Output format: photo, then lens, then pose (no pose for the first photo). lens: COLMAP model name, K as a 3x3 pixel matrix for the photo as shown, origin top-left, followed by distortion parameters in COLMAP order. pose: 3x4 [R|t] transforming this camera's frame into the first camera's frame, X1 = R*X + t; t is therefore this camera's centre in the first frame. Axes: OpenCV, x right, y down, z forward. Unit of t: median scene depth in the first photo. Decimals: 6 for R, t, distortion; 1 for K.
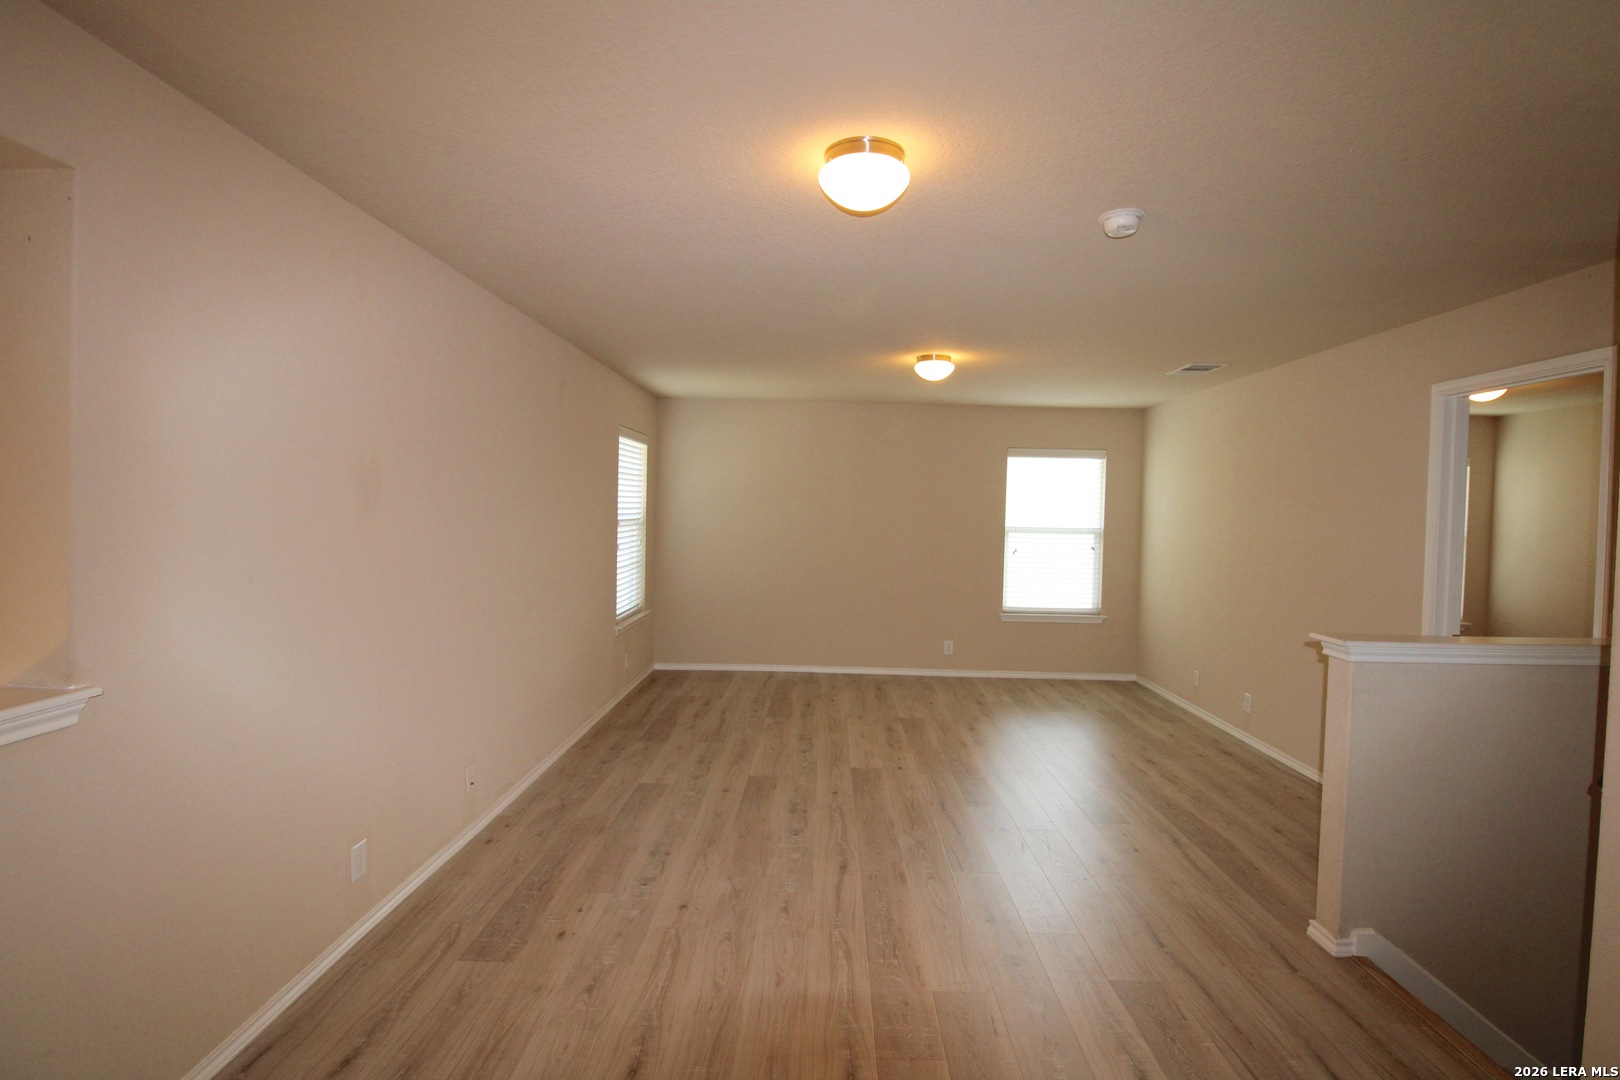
lens RADIAL K [[784.3, 0, 809.9], [0, 784.3, 536.7], [0, 0, 1]] dist [-0.003216, -0.006487]
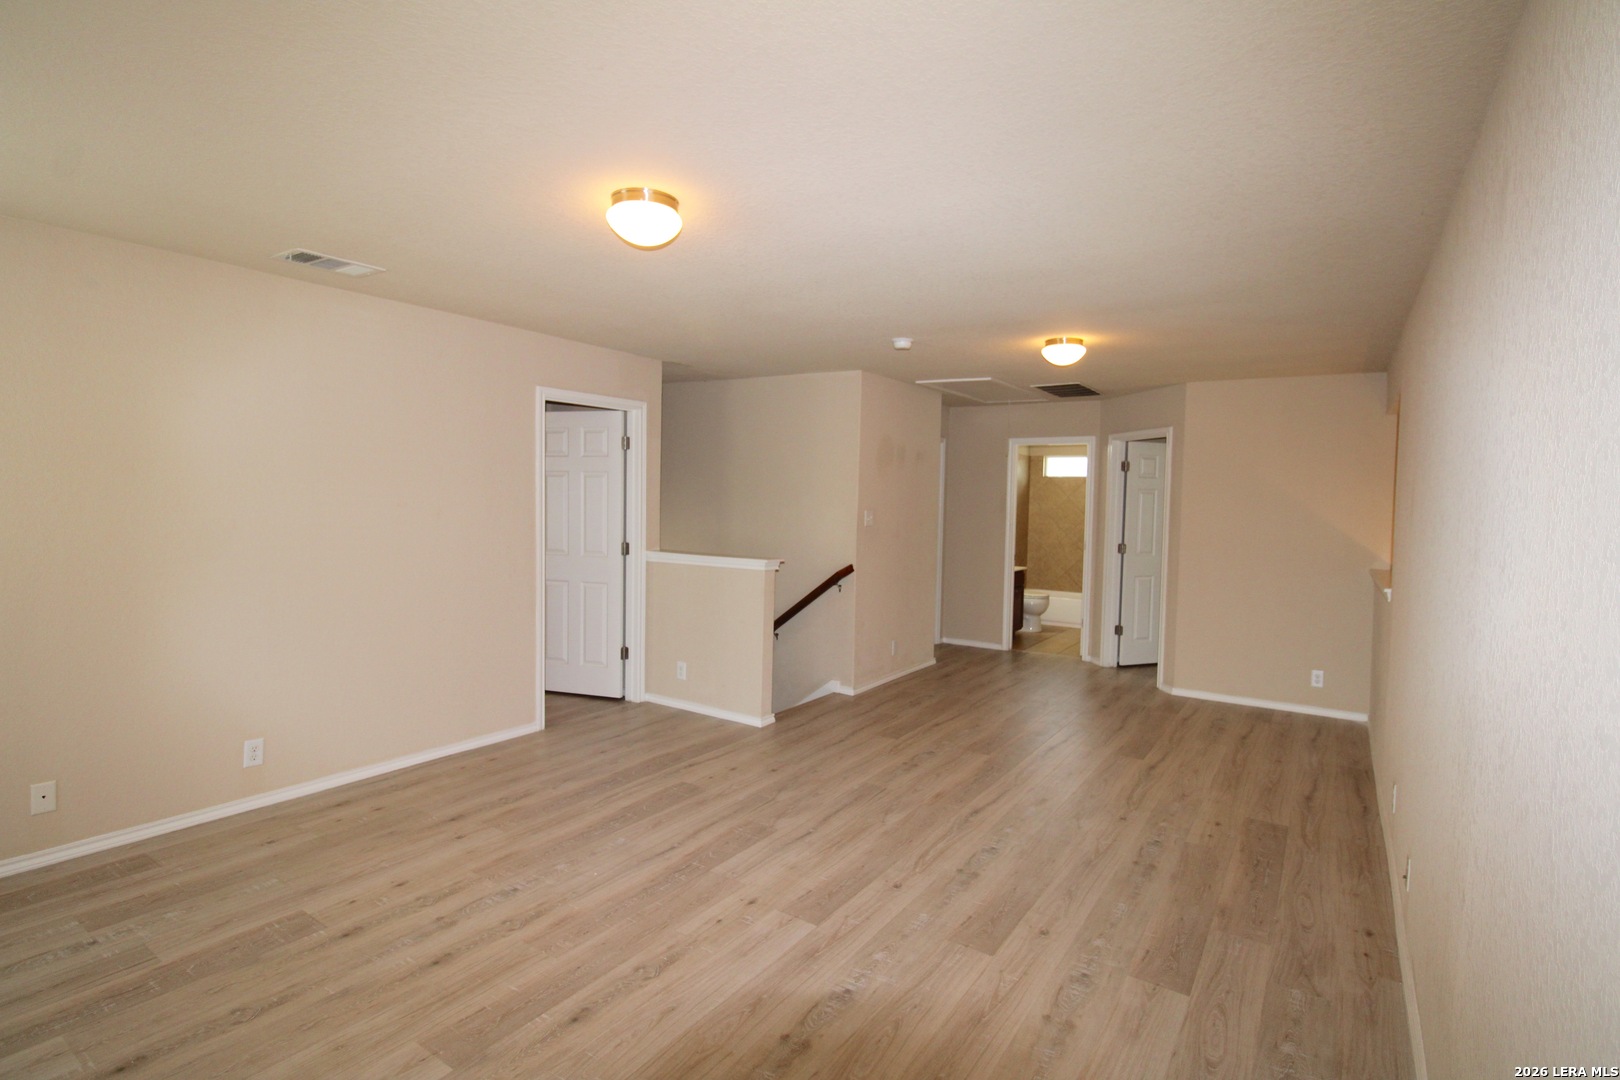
lens RADIAL K [[784.3, 0, 809.8], [0, 784.3, 536.3], [0, 0, 1]] dist [-0.003216, -0.006487]
pose [[-0.840671, -0.069299, 0.537094, -0.348079], [-0.022935, 0.995445, 0.092541, -0.089279], [-0.541061, 0.065478, -0.838431, 2.088383]]
